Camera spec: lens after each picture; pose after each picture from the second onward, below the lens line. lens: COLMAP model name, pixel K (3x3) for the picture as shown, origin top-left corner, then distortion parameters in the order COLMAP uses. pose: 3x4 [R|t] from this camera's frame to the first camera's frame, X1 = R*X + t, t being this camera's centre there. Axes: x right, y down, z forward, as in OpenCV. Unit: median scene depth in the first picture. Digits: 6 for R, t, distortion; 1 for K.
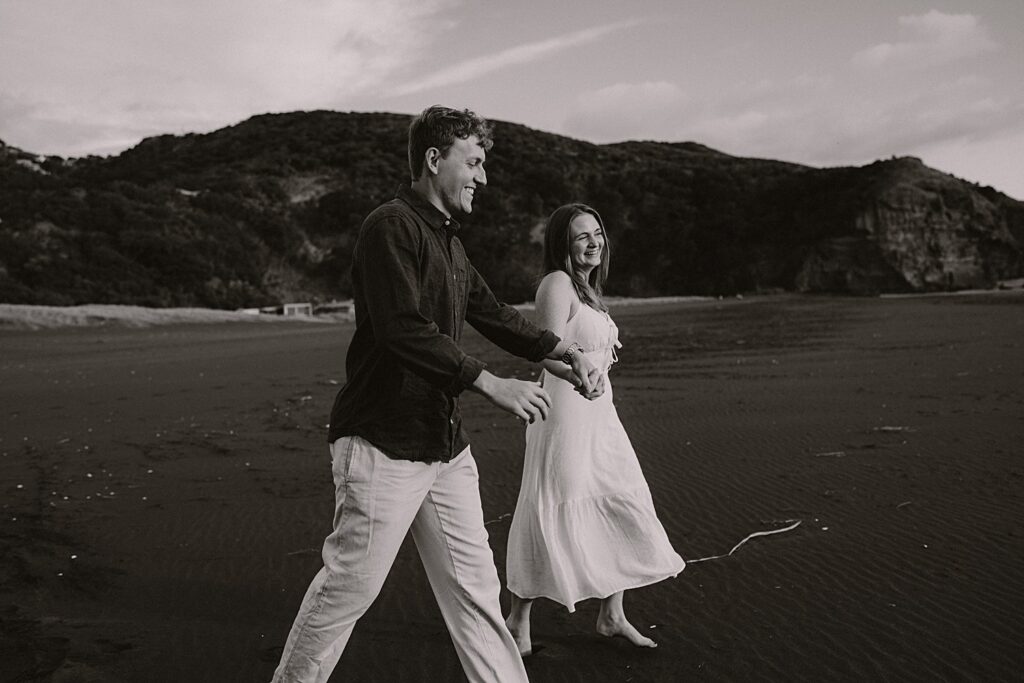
lens RADIAL K [[1026.0, 0, 523.5], [0, 1026.0, 381.9], [0, 0, 1]] dist [-0.000320, 0.000000]
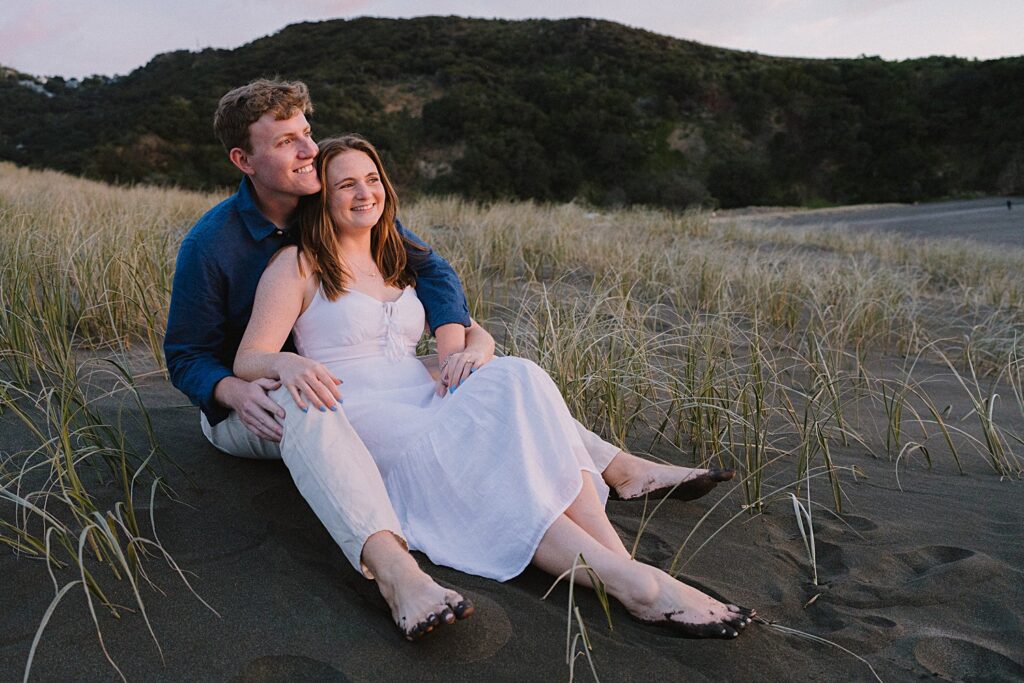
lens RADIAL K [[982.8, 0, 500.1], [0, 982.8, 372.9], [0, 0, 1]] dist [-0.005782, 0.000000]
pose [[0.997633, -0.036550, 0.058246, -0.192906], [0.032555, 0.997145, 0.068130, -0.004114], [-0.060570, -0.066072, 0.995975, 0.131646]]
